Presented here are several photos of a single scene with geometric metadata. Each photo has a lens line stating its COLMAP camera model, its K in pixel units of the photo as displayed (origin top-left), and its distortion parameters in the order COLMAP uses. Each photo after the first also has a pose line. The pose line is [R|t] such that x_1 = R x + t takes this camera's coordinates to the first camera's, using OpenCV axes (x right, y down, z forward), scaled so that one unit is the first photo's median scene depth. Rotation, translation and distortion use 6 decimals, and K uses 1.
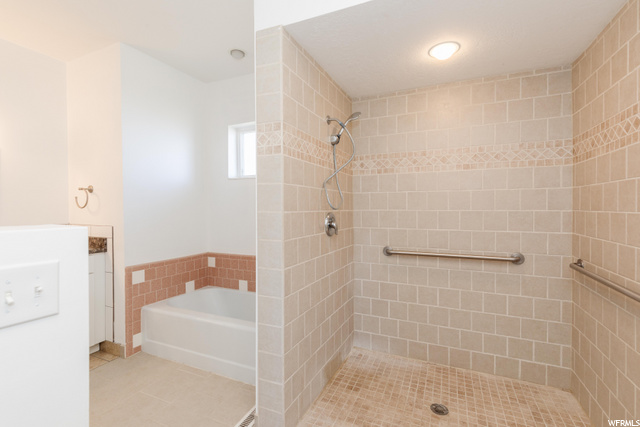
lens RADIAL K [[294.4, 0, 317.0], [0, 294.4, 213.1], [0, 0, 1]] dist [0.002601, -0.000068]
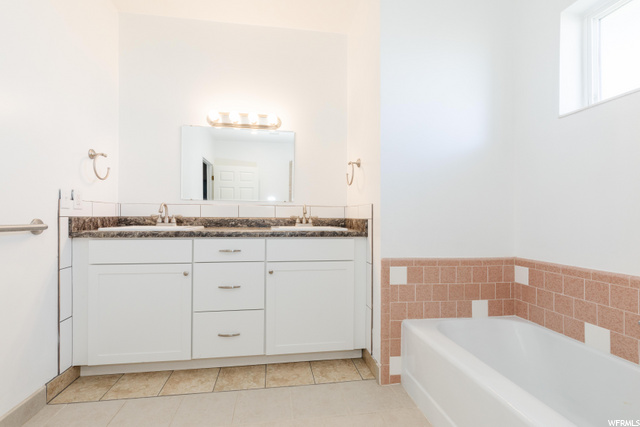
lens RADIAL K [[294.4, 0, 317.0], [0, 294.4, 213.1], [0, 0, 1]] dist [0.002601, -0.000068]
pose [[0.551475, -0.002805, -0.834187, -0.120245], [-0.029114, 0.999320, -0.022608, 0.084514], [0.833683, 0.036754, 0.551018, 0.421574]]
